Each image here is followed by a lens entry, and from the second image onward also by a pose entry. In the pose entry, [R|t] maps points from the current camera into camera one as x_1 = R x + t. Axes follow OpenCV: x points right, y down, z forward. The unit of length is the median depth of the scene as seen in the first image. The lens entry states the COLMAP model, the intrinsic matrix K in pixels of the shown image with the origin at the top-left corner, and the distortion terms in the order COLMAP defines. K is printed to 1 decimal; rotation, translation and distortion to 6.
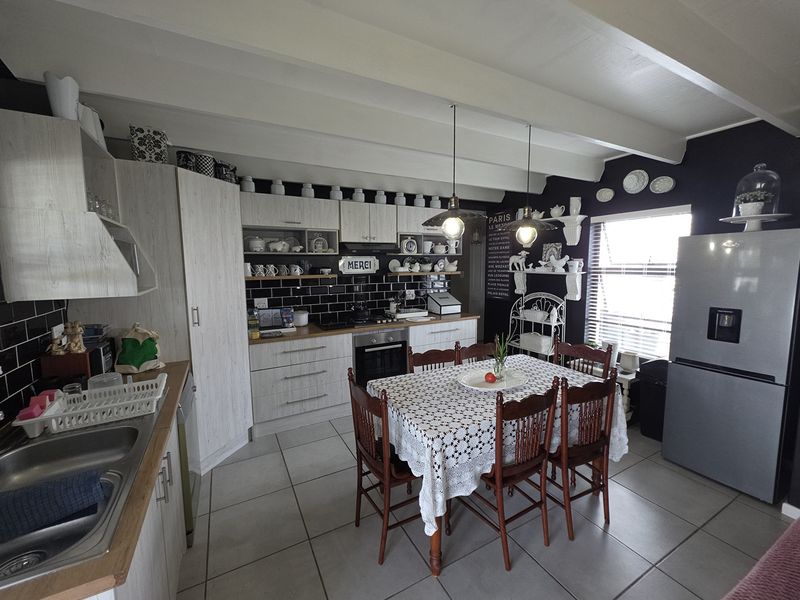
lens RADIAL K [[332.6, 0, 400.0], [0, 332.6, 300.0], [0, 0, 1]] dist [0.003259, 0.000267]
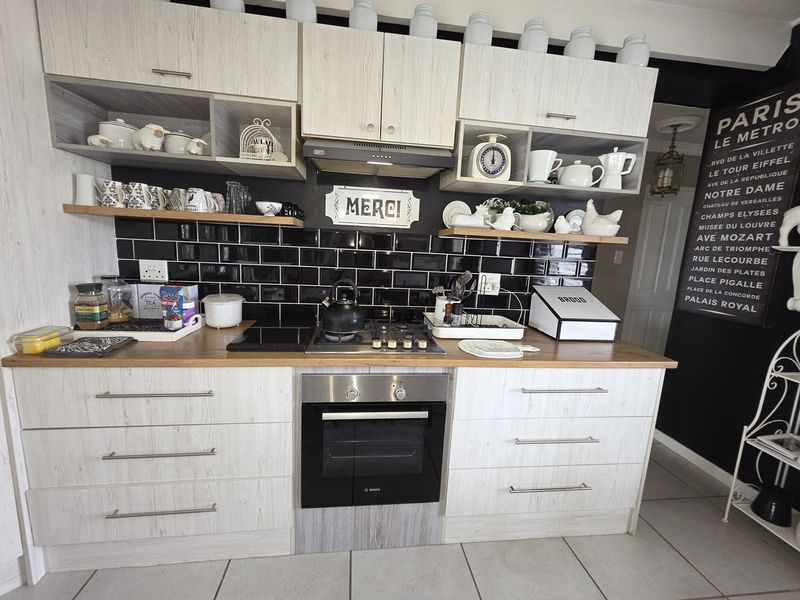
lens RADIAL K [[332.6, 0, 400.0], [0, 332.6, 300.0], [0, 0, 1]] dist [0.003259, 0.000267]
pose [[0.931061, 0.114493, -0.346435, 0.080771], [-0.099142, 0.993154, 0.061779, -0.011426], [0.351136, -0.023174, 0.936038, 0.569583]]
